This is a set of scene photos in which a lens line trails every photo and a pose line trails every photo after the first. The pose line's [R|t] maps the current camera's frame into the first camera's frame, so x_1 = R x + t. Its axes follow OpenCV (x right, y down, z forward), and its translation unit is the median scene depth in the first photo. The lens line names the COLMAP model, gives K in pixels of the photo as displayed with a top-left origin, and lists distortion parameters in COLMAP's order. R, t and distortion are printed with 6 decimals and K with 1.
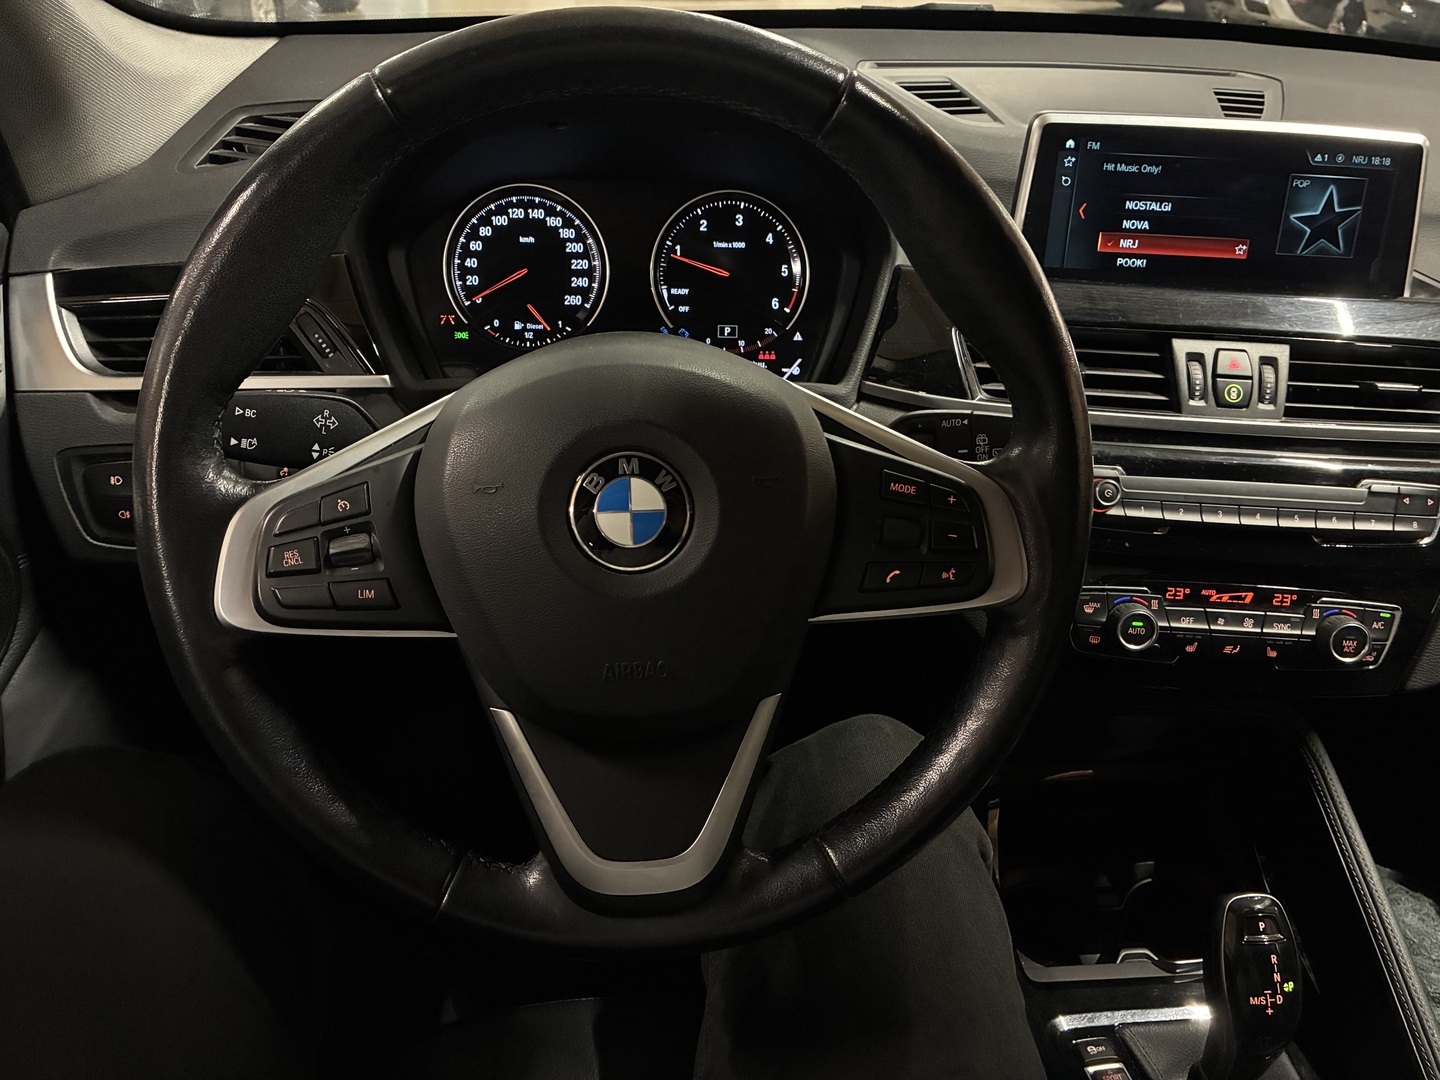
lens RADIAL K [[1116.0, 0, 720.0], [0, 1116.0, 540.0], [0, 0, 1]] dist [0.082752, -0.101917]
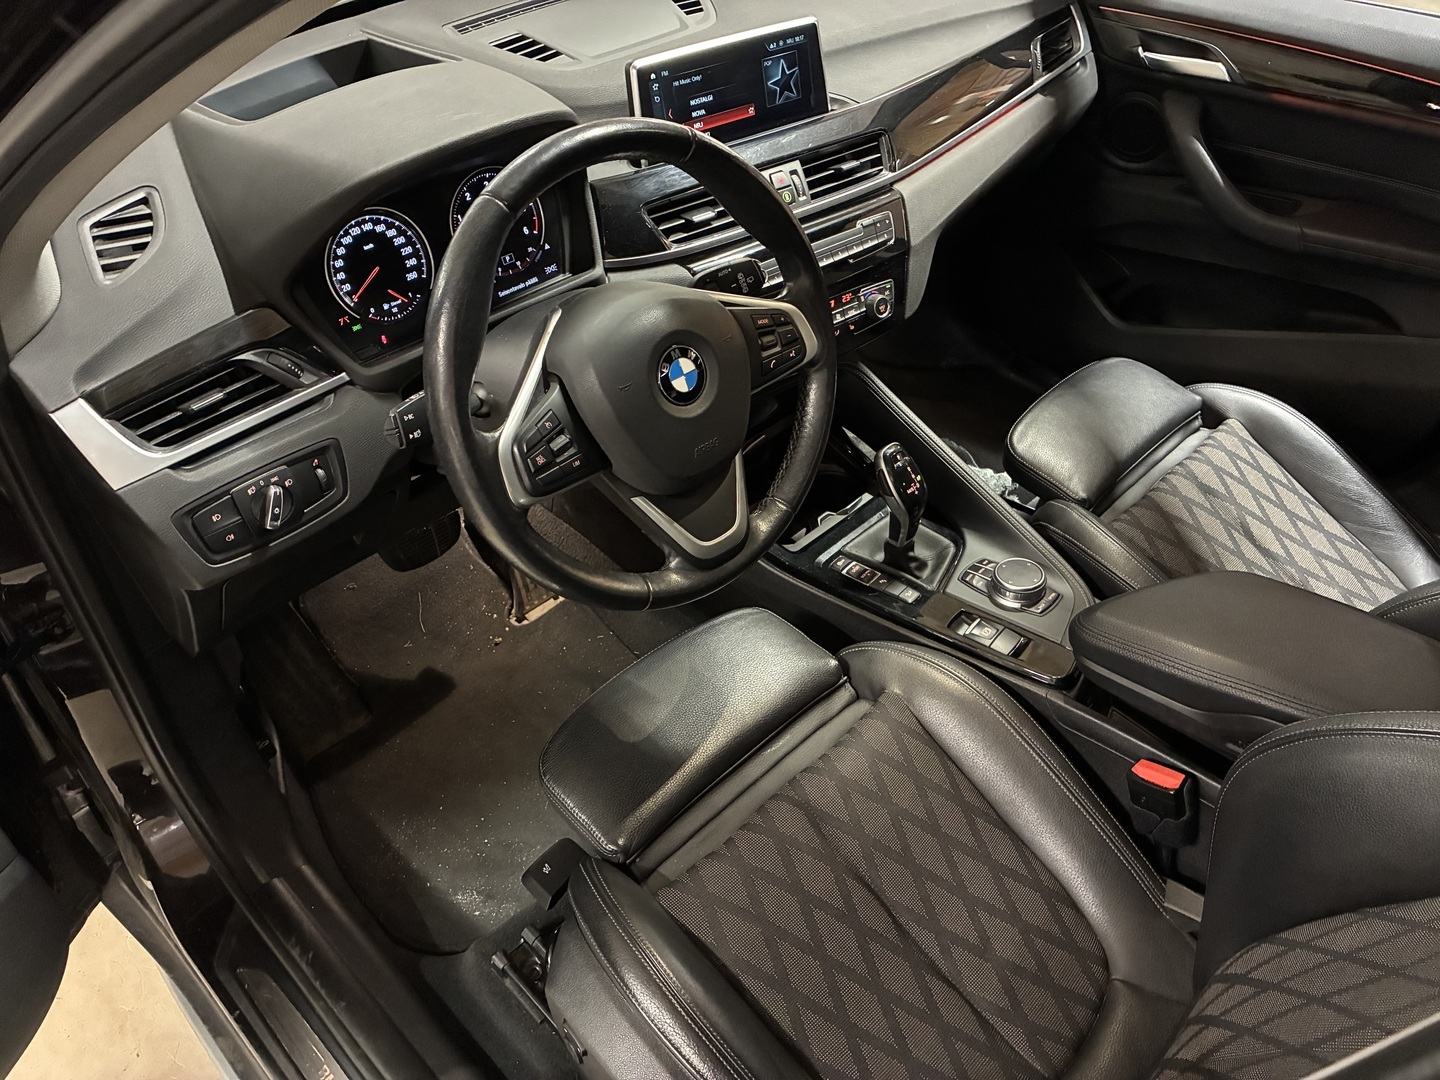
lens RADIAL K [[1093.1, 0, 722.0], [0, 1093.1, 555.7], [0, 0, 1]] dist [0.041742, -0.055175]
pose [[0.776396, -0.462479, 0.428162, -0.605377], [0.359285, 0.882941, 0.302209, -0.183134], [-0.517807, -0.080801, 0.851673, -0.450748]]
